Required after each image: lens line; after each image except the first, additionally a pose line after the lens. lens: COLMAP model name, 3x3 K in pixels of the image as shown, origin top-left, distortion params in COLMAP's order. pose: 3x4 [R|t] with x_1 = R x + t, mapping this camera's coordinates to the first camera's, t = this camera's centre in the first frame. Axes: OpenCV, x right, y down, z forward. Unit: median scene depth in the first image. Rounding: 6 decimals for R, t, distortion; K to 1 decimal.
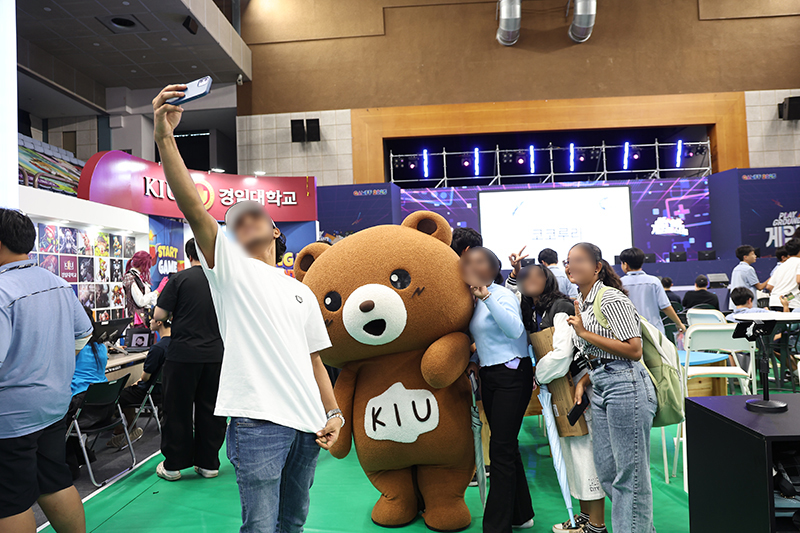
lens RADIAL K [[548.7, 0, 400.0], [0, 548.7, 266.5], [0, 0, 1]] dist [-0.093985, 0.064847]
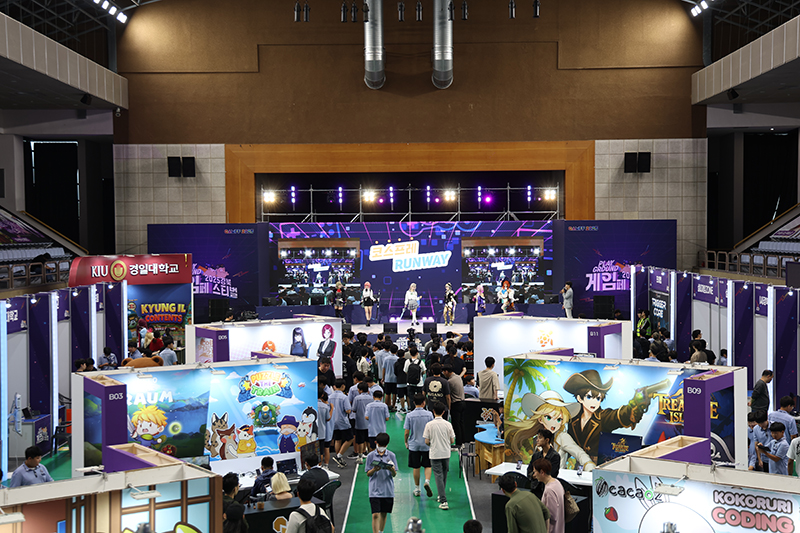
lens RADIAL K [[1160.3, 0, 400.0], [0, 1160.3, 266.5], [0, 0, 1]] dist [0.162037, 0.018293]
pose [[0.998936, 0.031327, 0.033857, 0.184719], [-0.033214, 0.997839, 0.056688, -0.194262], [-0.032008, -0.057752, 0.997818, -1.320684]]
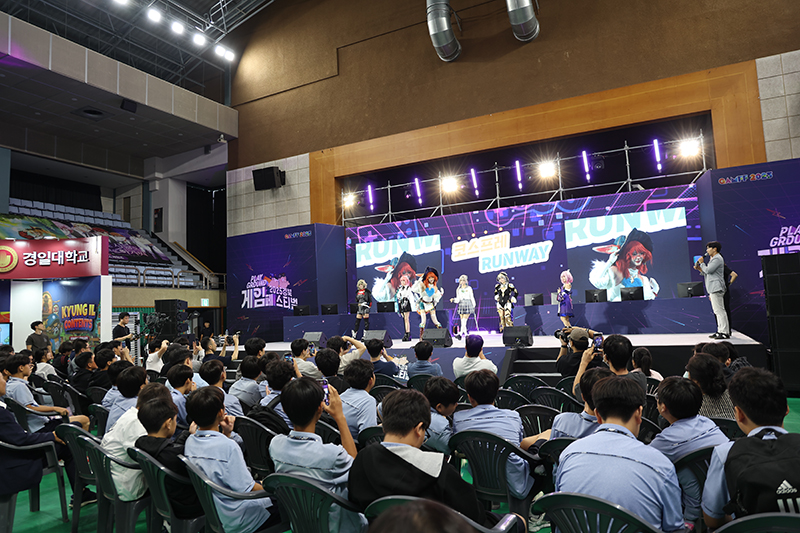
lens RADIAL K [[548.7, 0, 400.0], [0, 548.7, 266.5], [0, 0, 1]] dist [-0.093985, 0.064847]
pose [[0.902750, -0.034739, -0.428760, 0.506605], [0.015392, 0.998704, -0.048510, -0.022566], [0.429890, 0.037193, 0.902115, 0.156450]]
